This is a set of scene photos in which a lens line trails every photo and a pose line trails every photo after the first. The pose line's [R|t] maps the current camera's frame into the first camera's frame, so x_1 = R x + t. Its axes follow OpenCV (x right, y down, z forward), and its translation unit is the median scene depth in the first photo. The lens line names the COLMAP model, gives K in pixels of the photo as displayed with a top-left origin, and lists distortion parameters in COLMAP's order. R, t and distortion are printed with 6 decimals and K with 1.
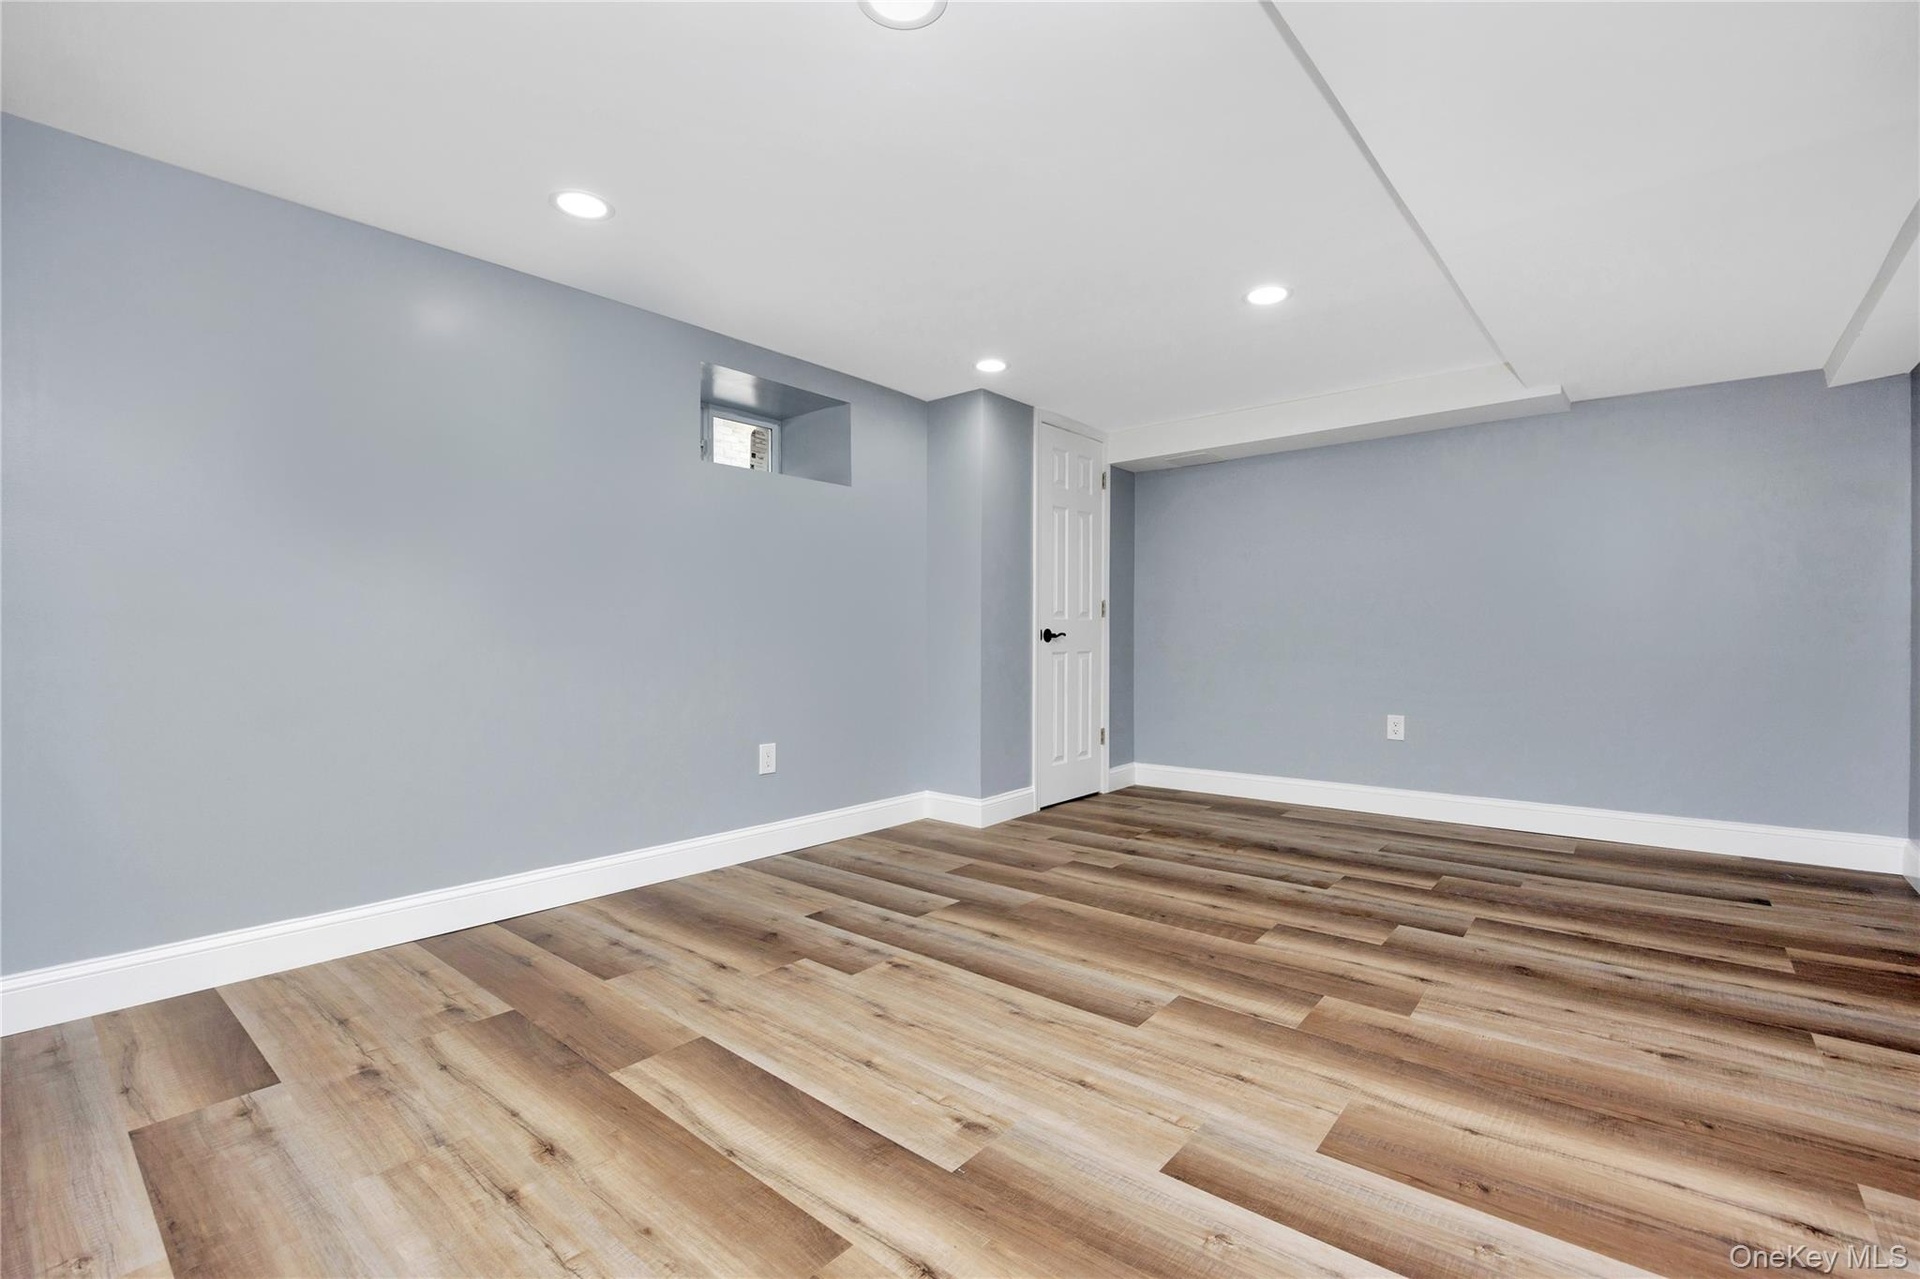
lens RADIAL K [[833.0, 0, 961.4], [0, 833.0, 630.4], [0, 0, 1]] dist [-0.010951, 0.001619]
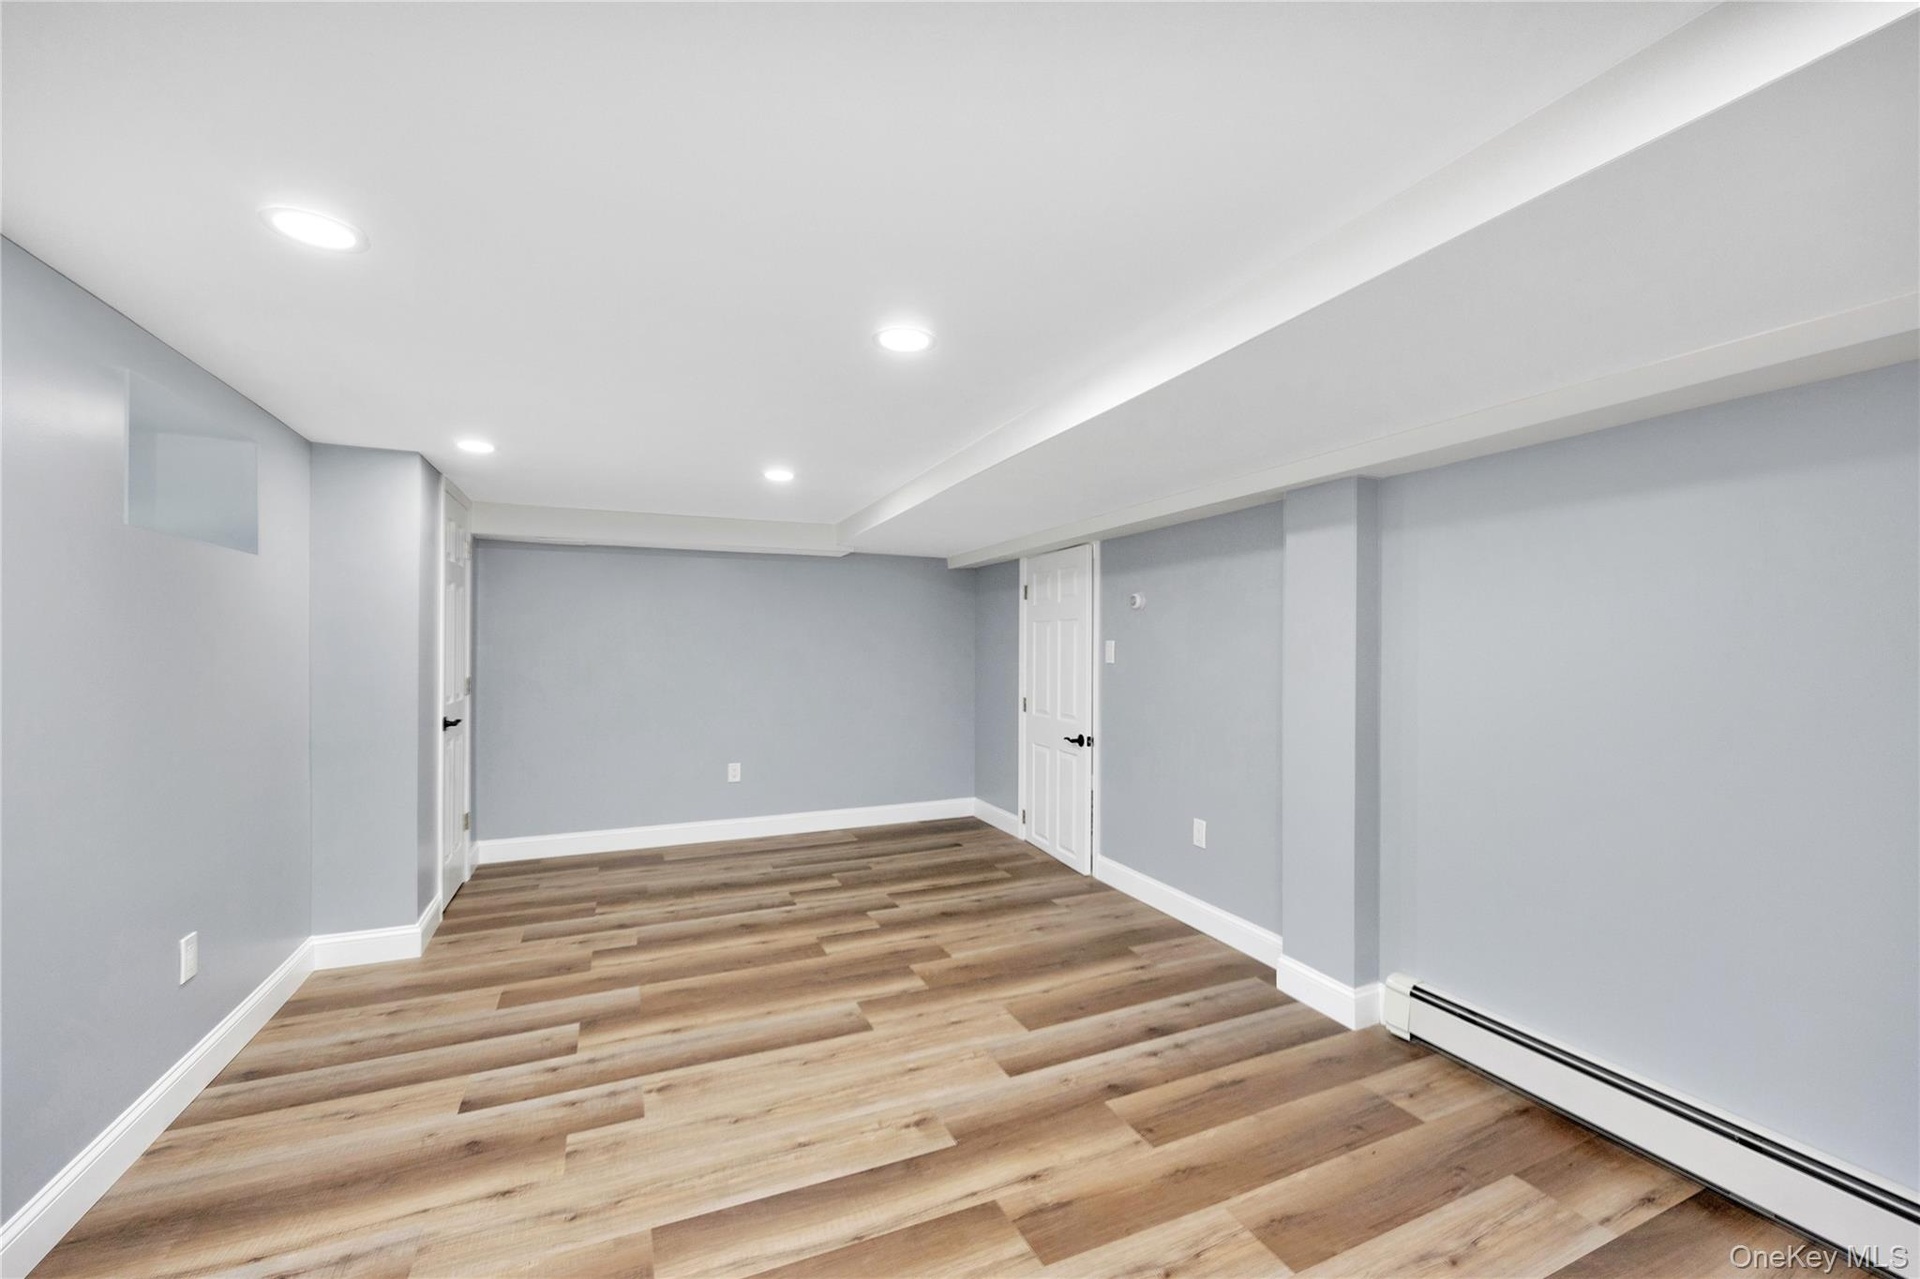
lens RADIAL K [[788.7, 0, 968.5], [0, 788.7, 648.2], [0, 0, 1]] dist [0.003953, -0.000350]
pose [[0.433058, 0.002497, 0.901363, -0.724065], [-0.012613, 0.999915, 0.003290, -0.145108], [-0.901278, -0.012793, 0.433053, 0.200787]]
